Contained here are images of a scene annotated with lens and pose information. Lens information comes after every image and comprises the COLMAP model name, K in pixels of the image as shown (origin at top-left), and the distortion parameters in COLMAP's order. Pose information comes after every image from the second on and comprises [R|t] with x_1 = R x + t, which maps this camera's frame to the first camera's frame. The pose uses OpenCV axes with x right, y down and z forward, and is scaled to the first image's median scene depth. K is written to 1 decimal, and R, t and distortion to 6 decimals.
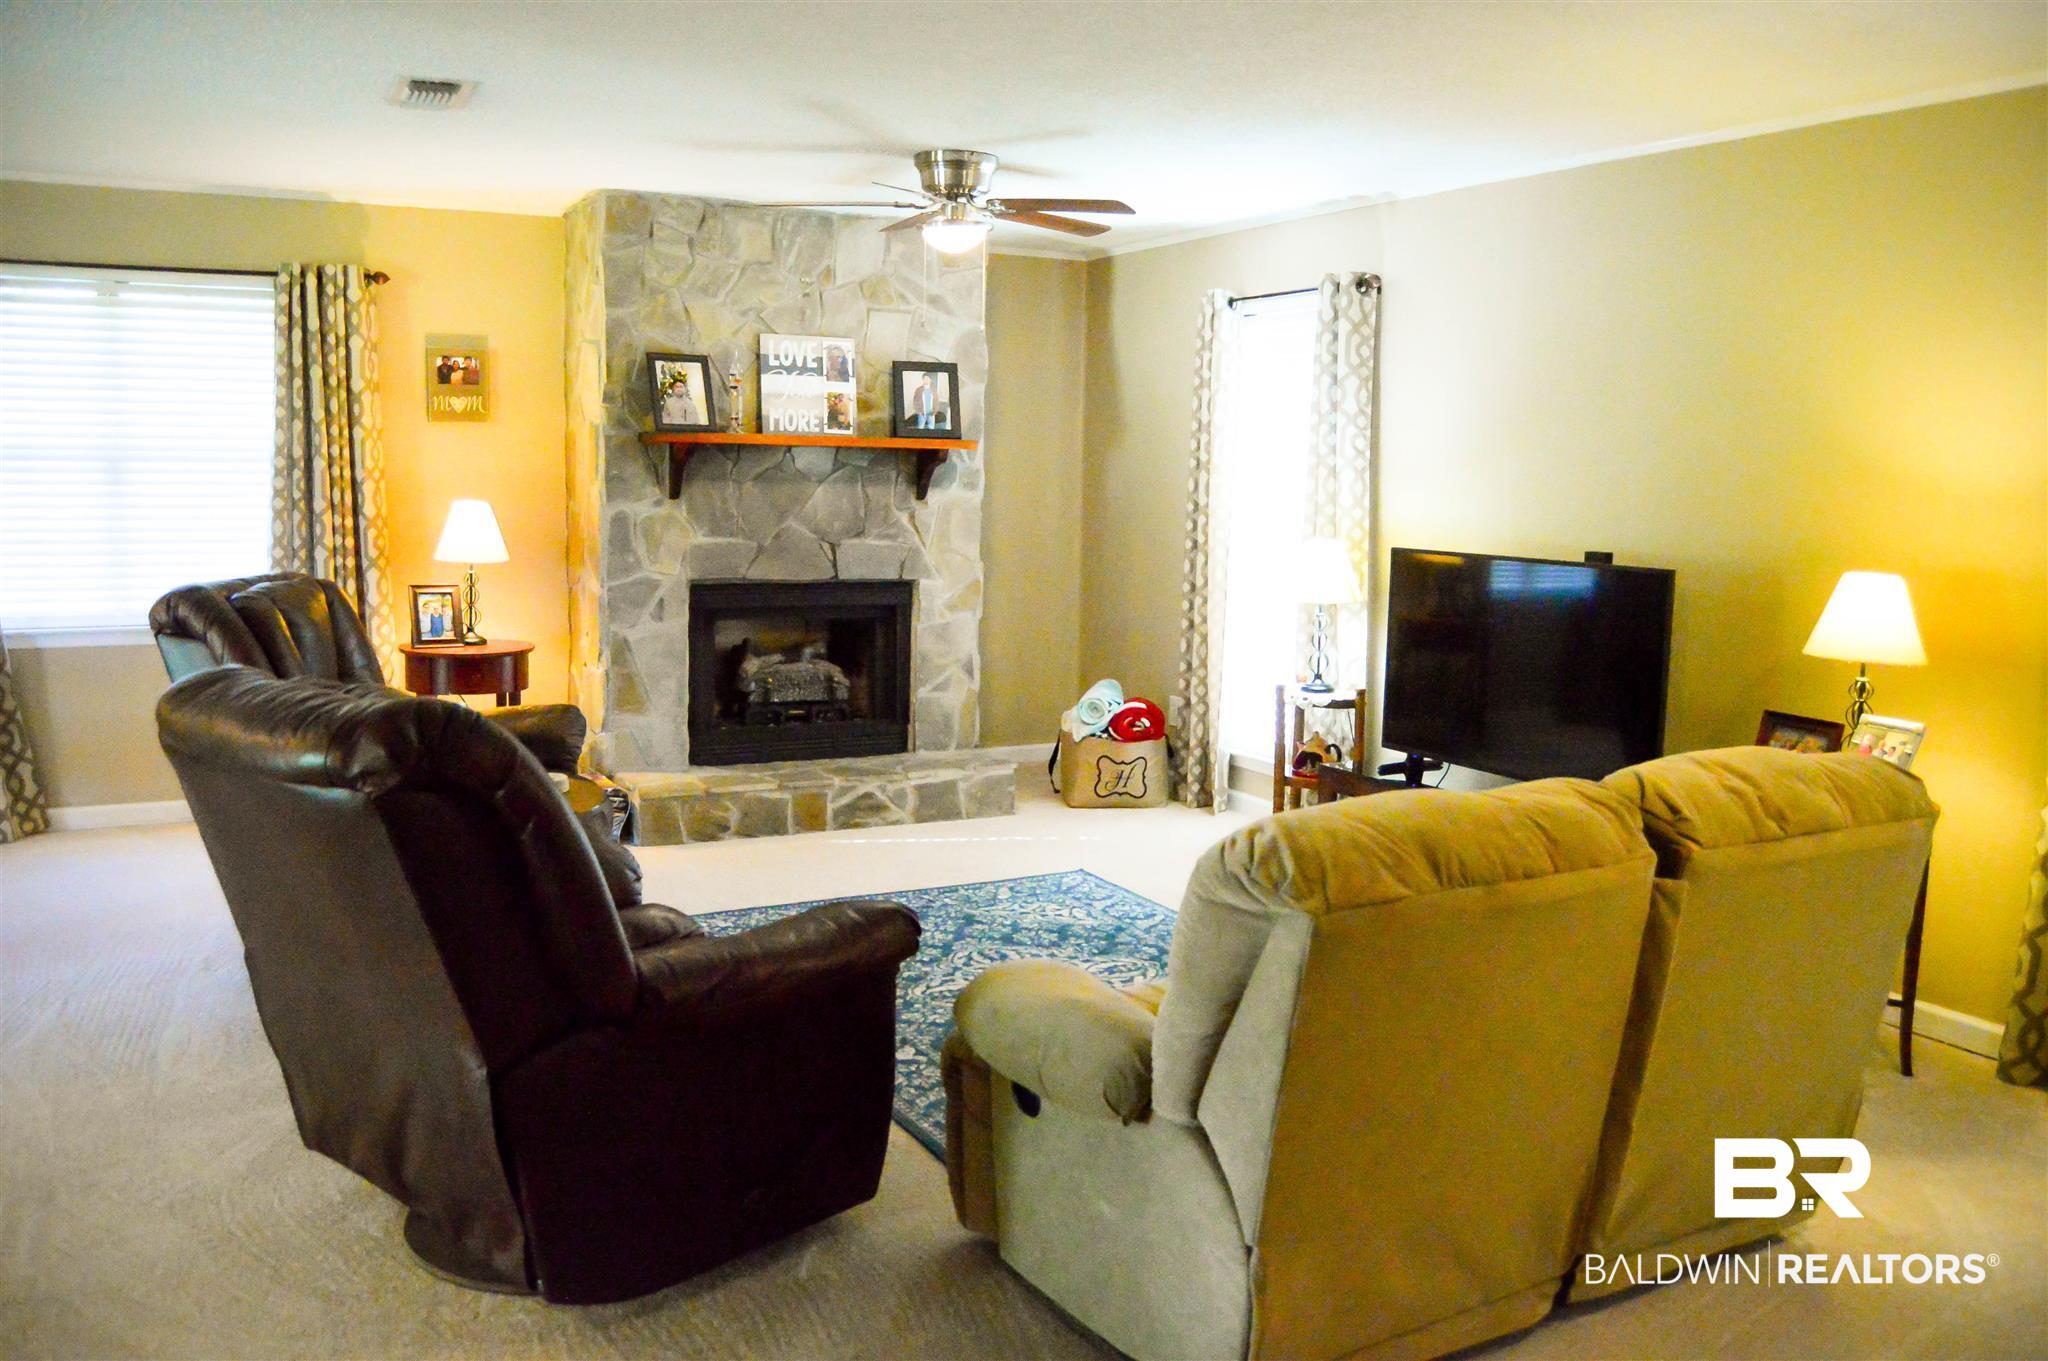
lens RADIAL K [[1658.3, 0, 1024.0], [0, 1658.3, 680.5], [0, 0, 1]] dist [-0.081331, 0.012623]
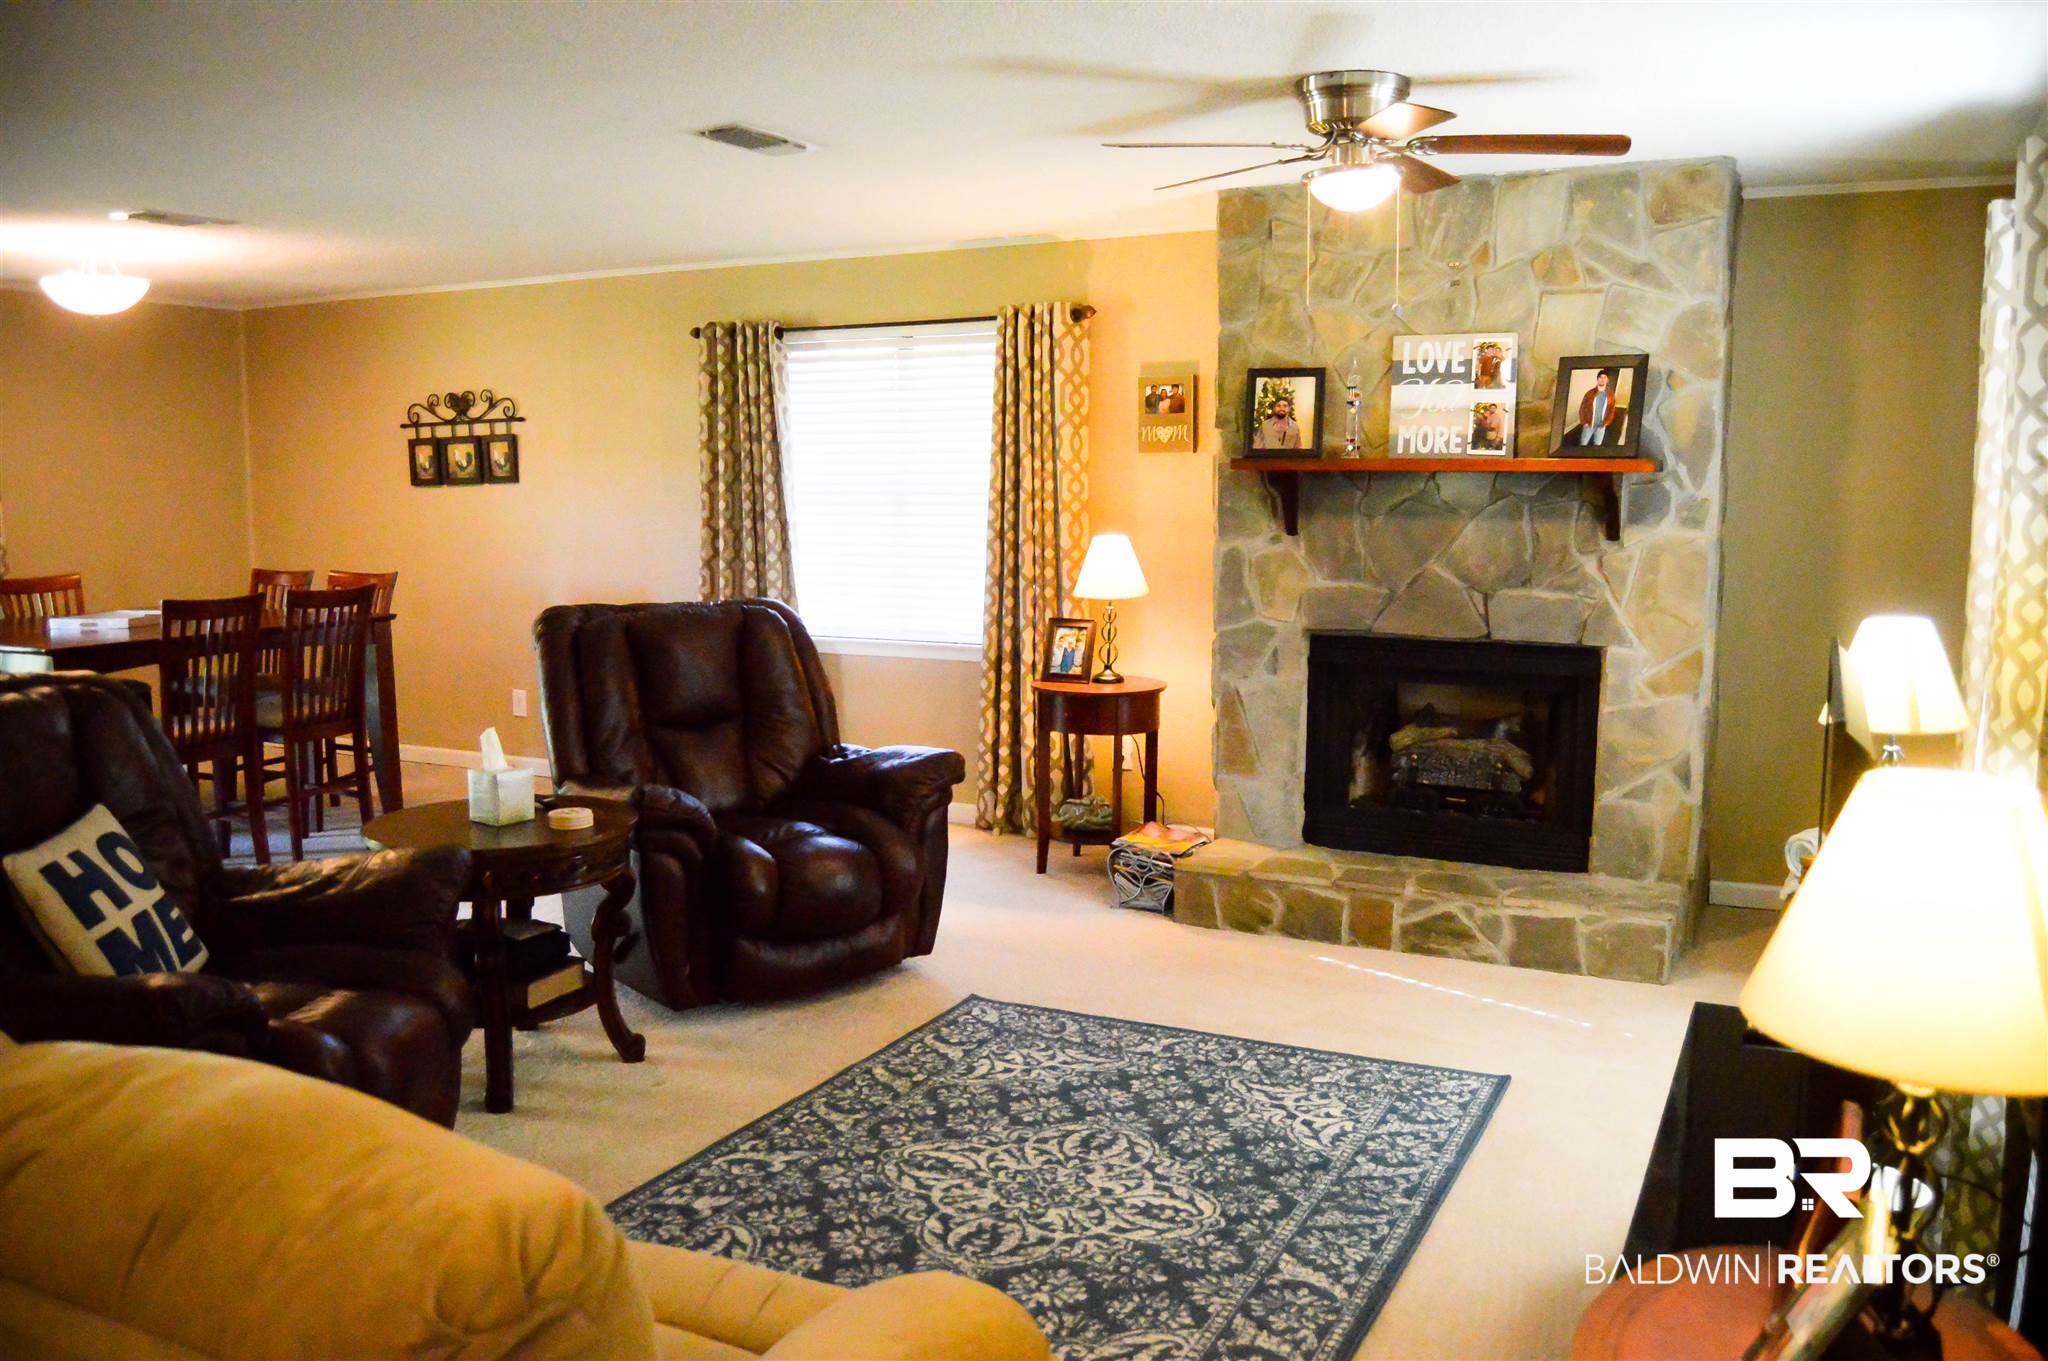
lens RADIAL K [[1621.9, 0, 1024.0], [0, 1621.9, 680.5], [0, 0, 1]] dist [-0.079039, 0.007434]
pose [[0.578109, 0.079783, -0.812050, 0.400445], [-0.093489, 0.995131, 0.031215, -0.046759], [0.810586, 0.057872, 0.582753, 0.390538]]
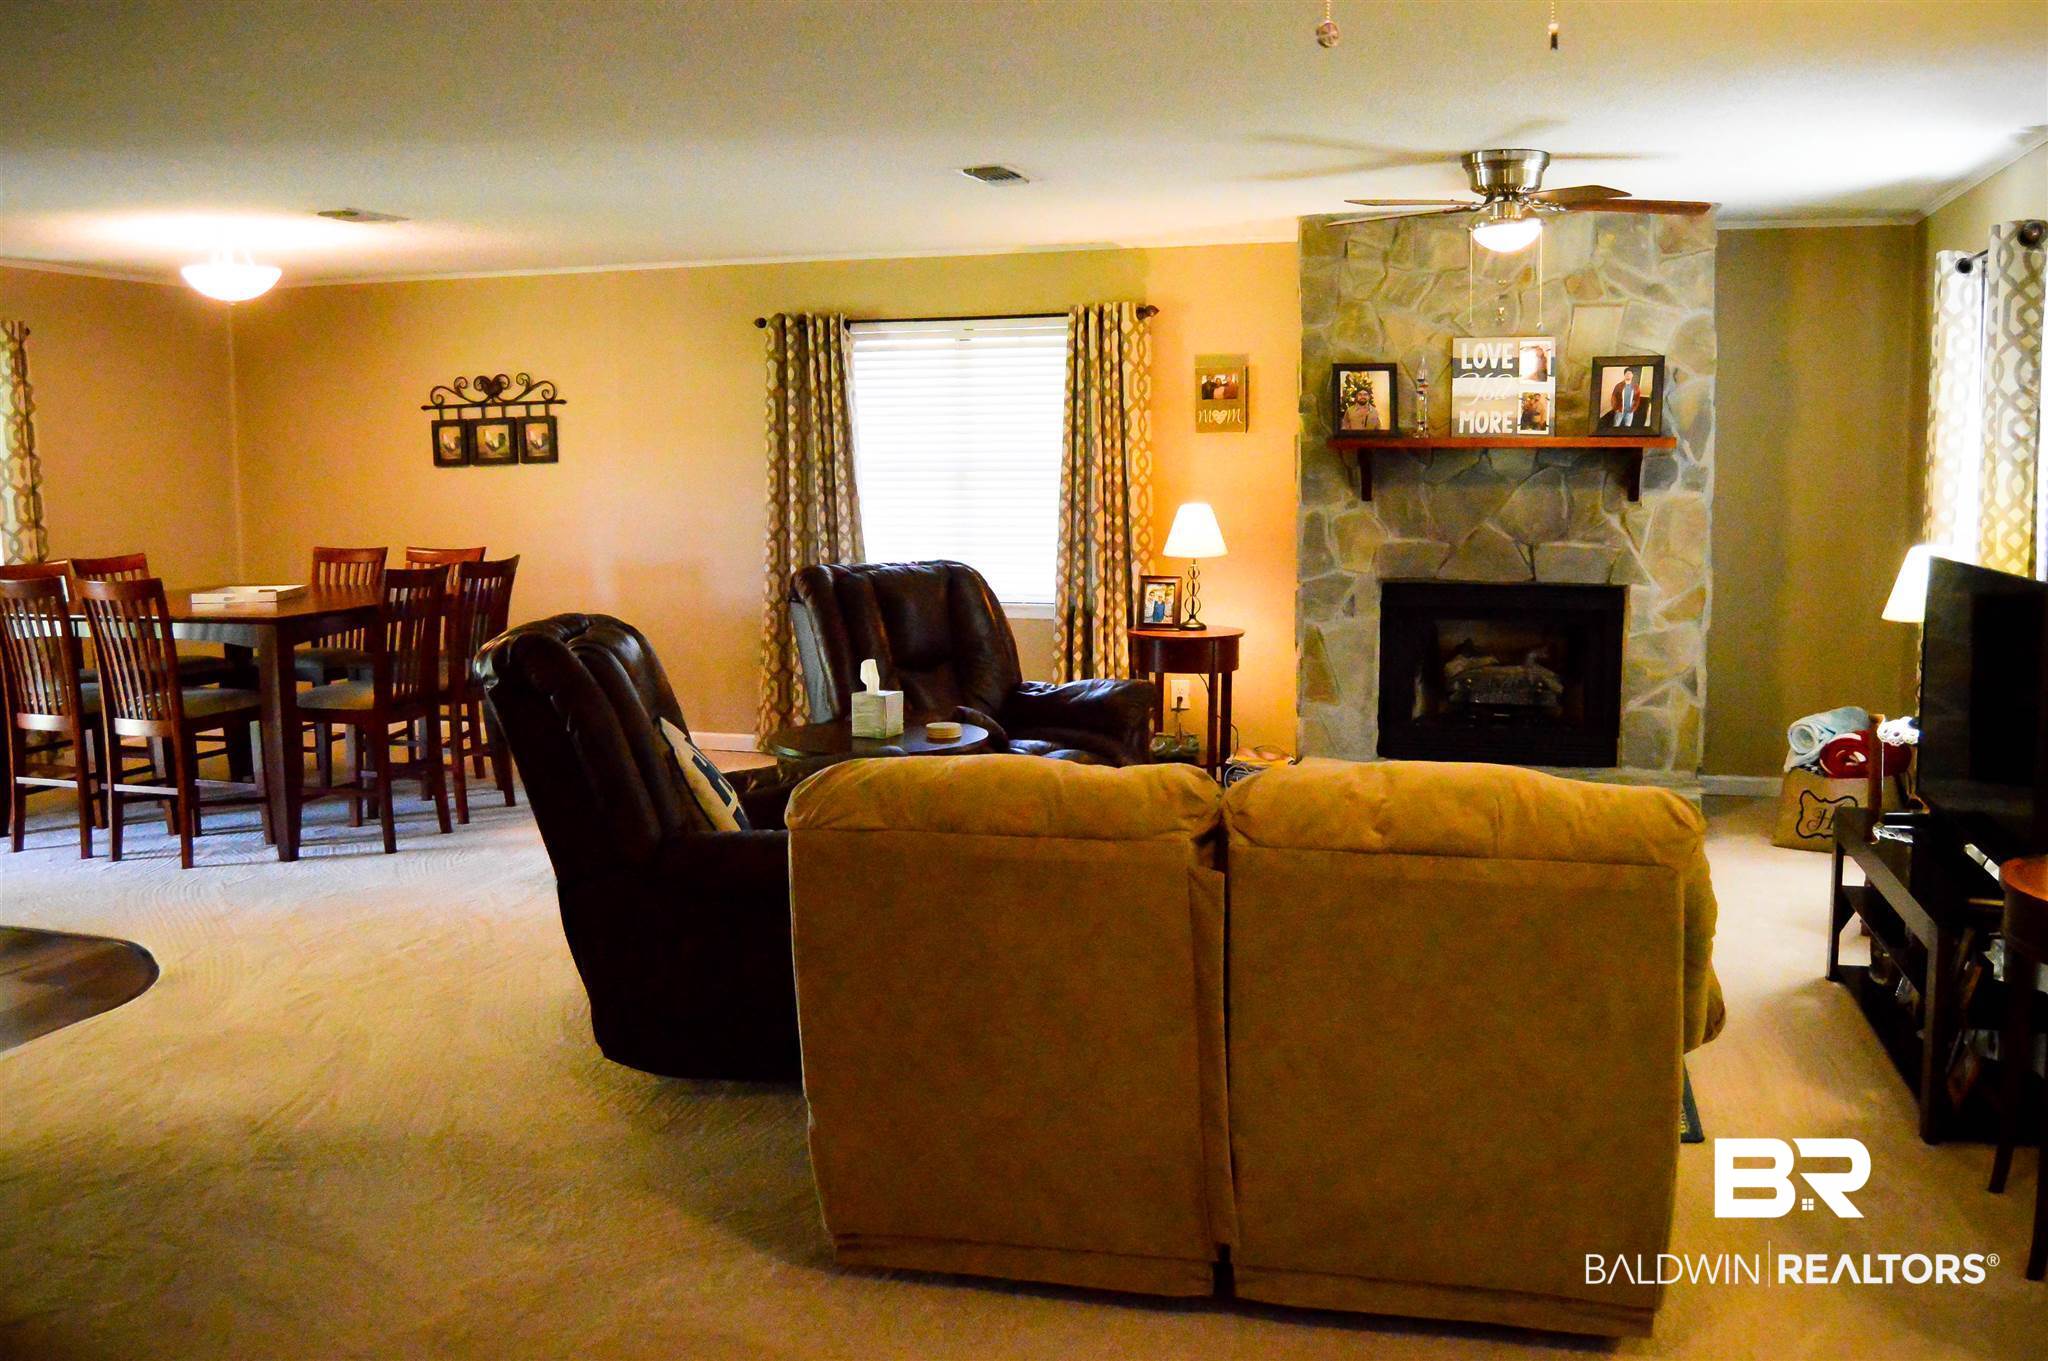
lens RADIAL K [[1760.5, 0, 1017.8], [0, 1760.5, 631.5], [0, 0, 1]] dist [-0.079056, 0.005967]
pose [[0.716917, 0.043855, -0.695778, 0.405786], [-0.068638, 0.997611, -0.007843, -0.002971], [0.693771, 0.053379, 0.718214, 0.048220]]
